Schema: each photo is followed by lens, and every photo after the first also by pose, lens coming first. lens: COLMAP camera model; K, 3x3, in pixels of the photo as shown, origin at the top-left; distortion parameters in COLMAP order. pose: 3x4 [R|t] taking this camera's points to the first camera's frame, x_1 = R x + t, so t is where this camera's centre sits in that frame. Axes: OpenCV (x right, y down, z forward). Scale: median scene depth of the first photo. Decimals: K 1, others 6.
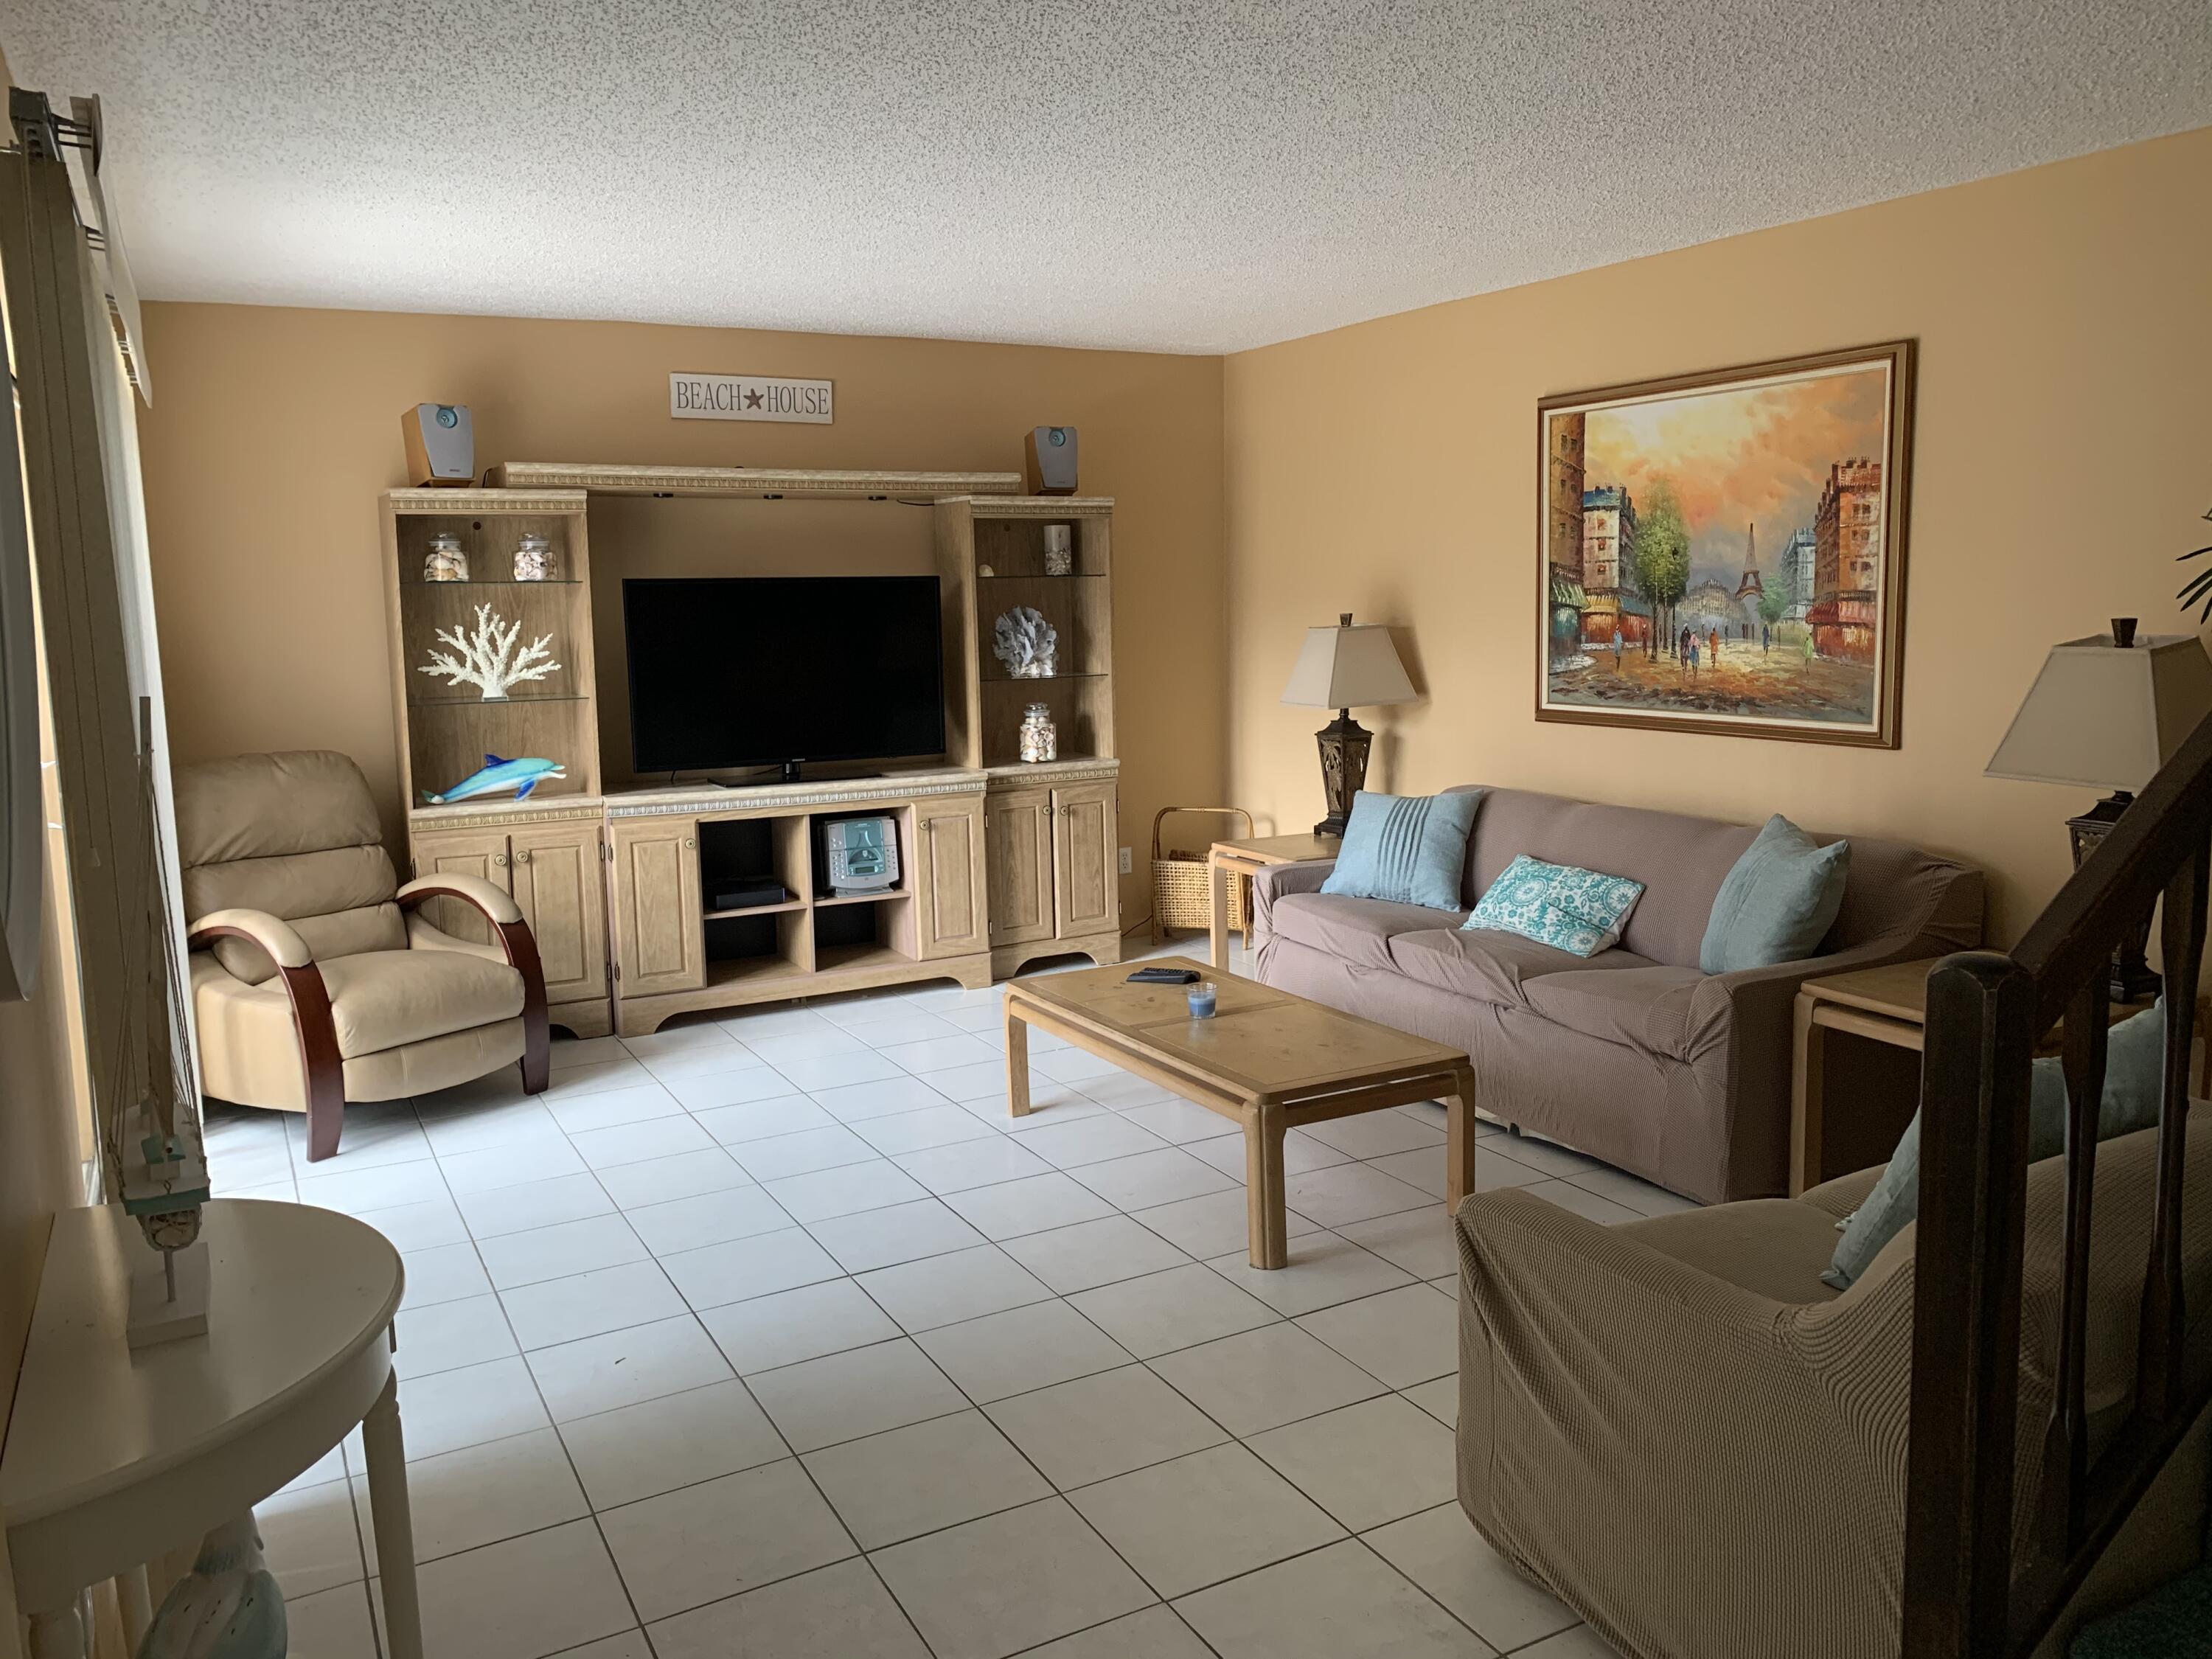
lens RADIAL K [[1699.0, 0, 1108.3], [0, 1699.0, 816.9], [0, 0, 1]] dist [0.025798, -0.042595]
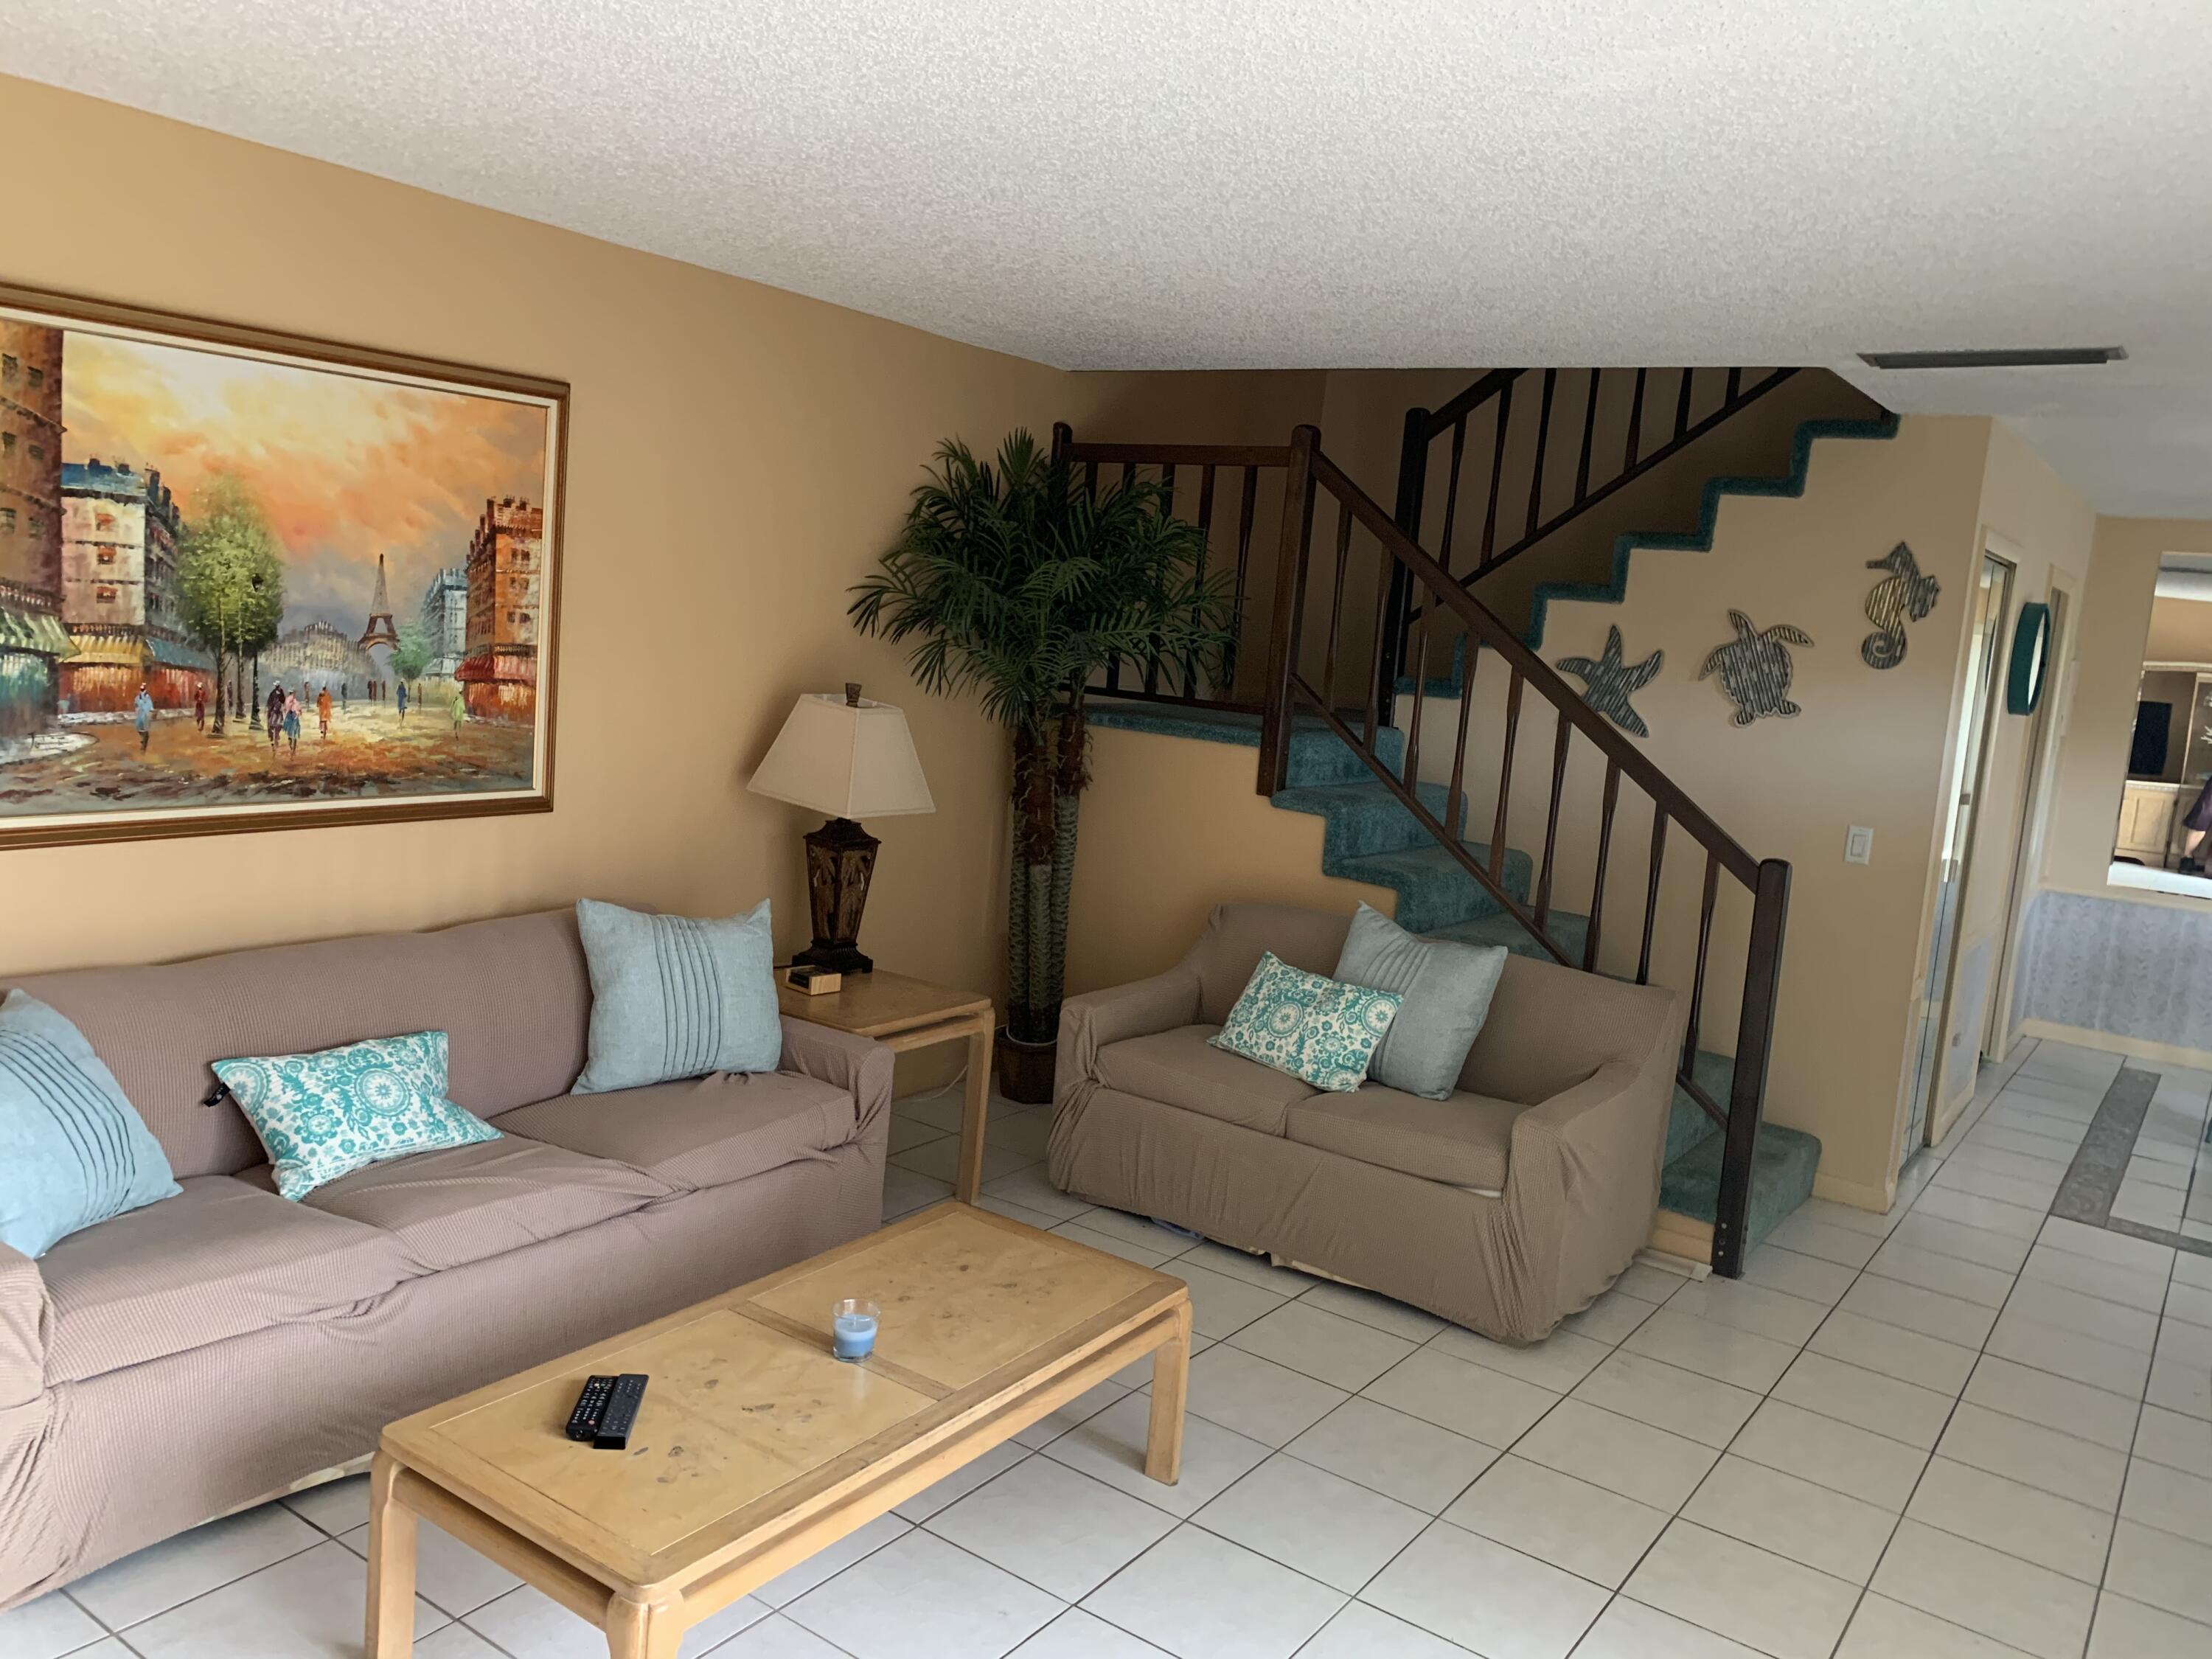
lens RADIAL K [[1699.0, 0, 1100.0], [0, 1699.0, 820.1], [0, 0, 1]] dist [0.025798, -0.042595]
pose [[-0.443725, -0.131166, 0.886512, -0.478573], [0.048988, 0.984202, 0.170140, -0.168083], [-0.894823, 0.118923, -0.430289, 1.050989]]
